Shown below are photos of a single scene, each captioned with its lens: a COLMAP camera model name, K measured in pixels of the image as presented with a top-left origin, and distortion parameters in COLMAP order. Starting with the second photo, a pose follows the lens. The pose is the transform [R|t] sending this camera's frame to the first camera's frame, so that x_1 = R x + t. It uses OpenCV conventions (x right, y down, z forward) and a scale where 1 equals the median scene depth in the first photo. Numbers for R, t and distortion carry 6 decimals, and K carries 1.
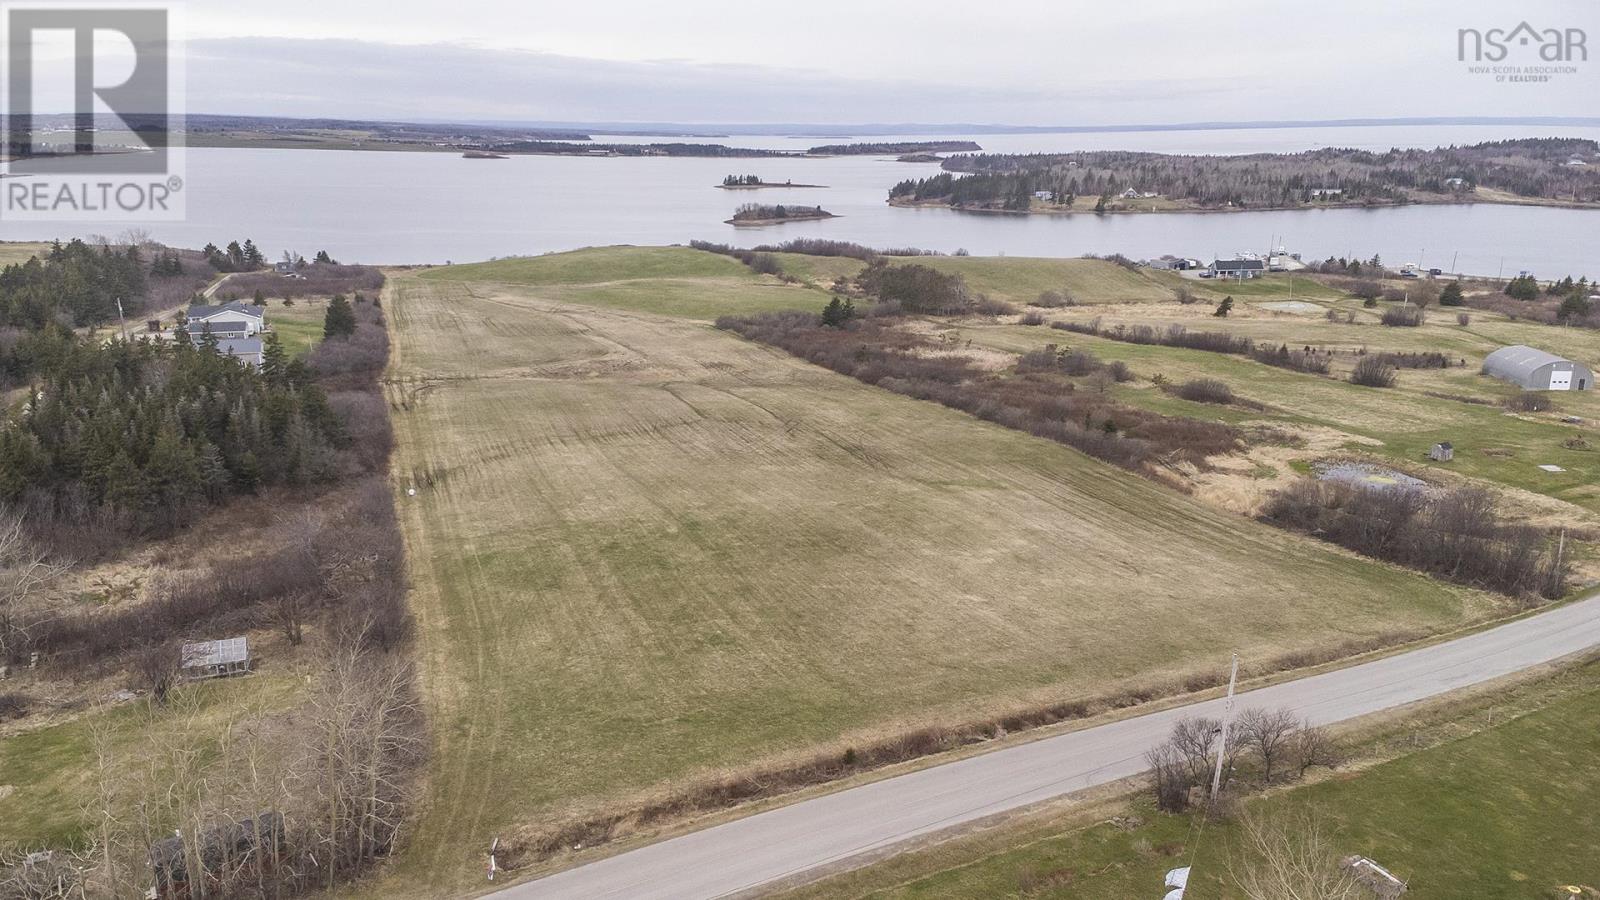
lens RADIAL K [[1125.9, 0, 810.5], [0, 1125.9, 447.9], [0, 0, 1]] dist [0.238096, -0.219832]
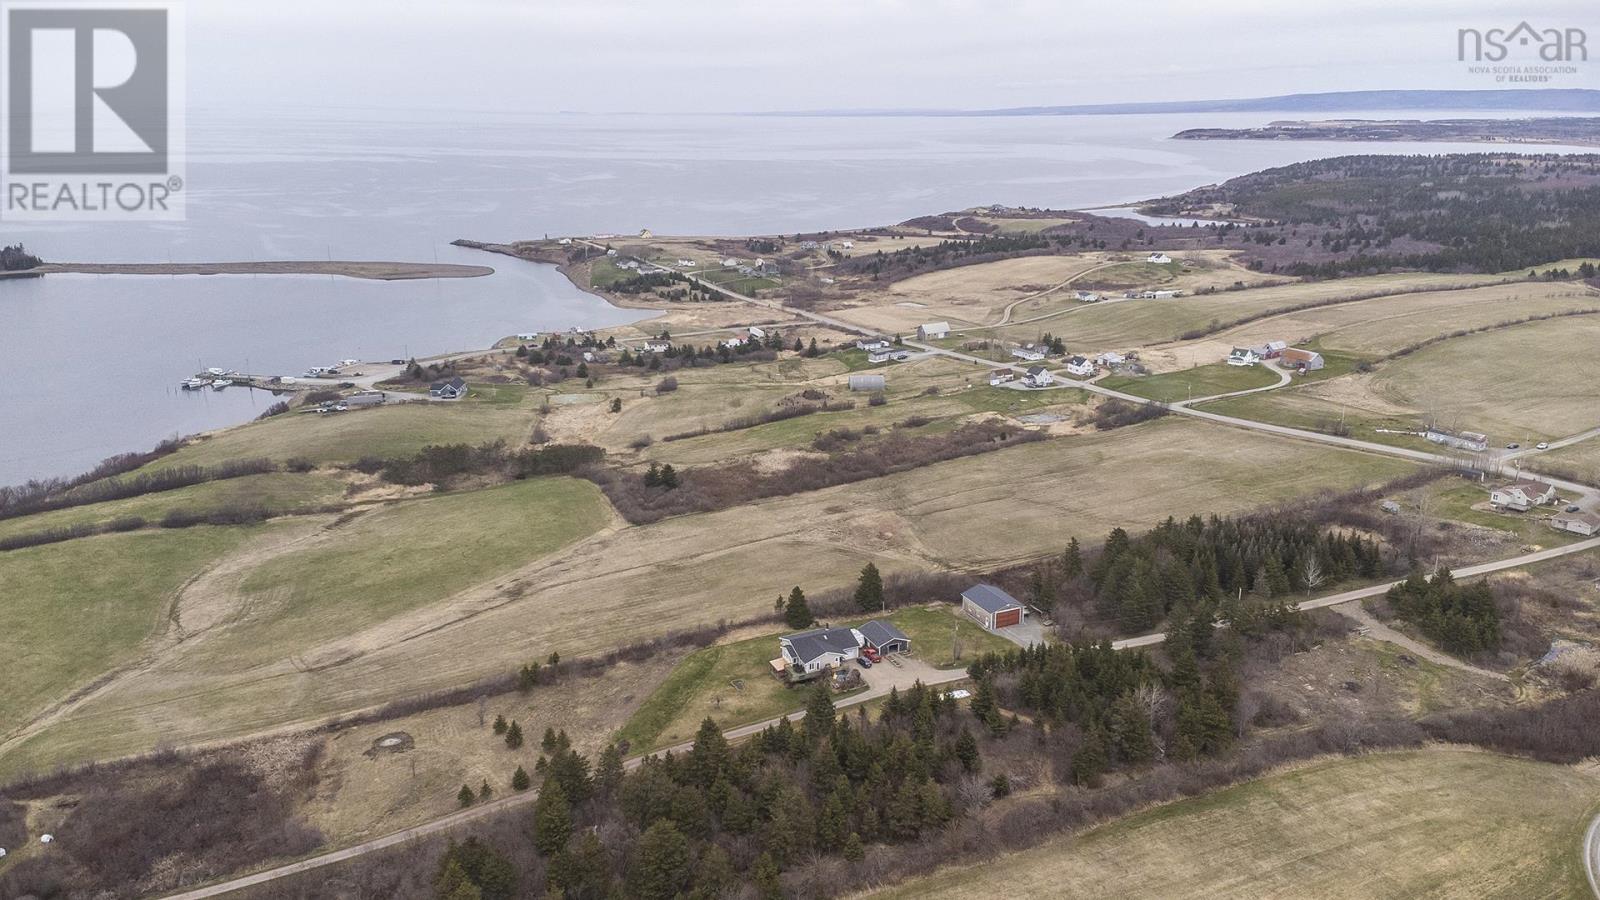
lens RADIAL K [[1125.9, 0, 809.4], [0, 1125.9, 455.7], [0, 0, 1]] dist [0.238096, -0.219832]
pose [[-0.079976, -0.288994, 0.953984, -1.619159], [0.262868, 0.917057, 0.299845, -0.651066], [-0.961511, 0.274752, 0.002625, 1.148939]]
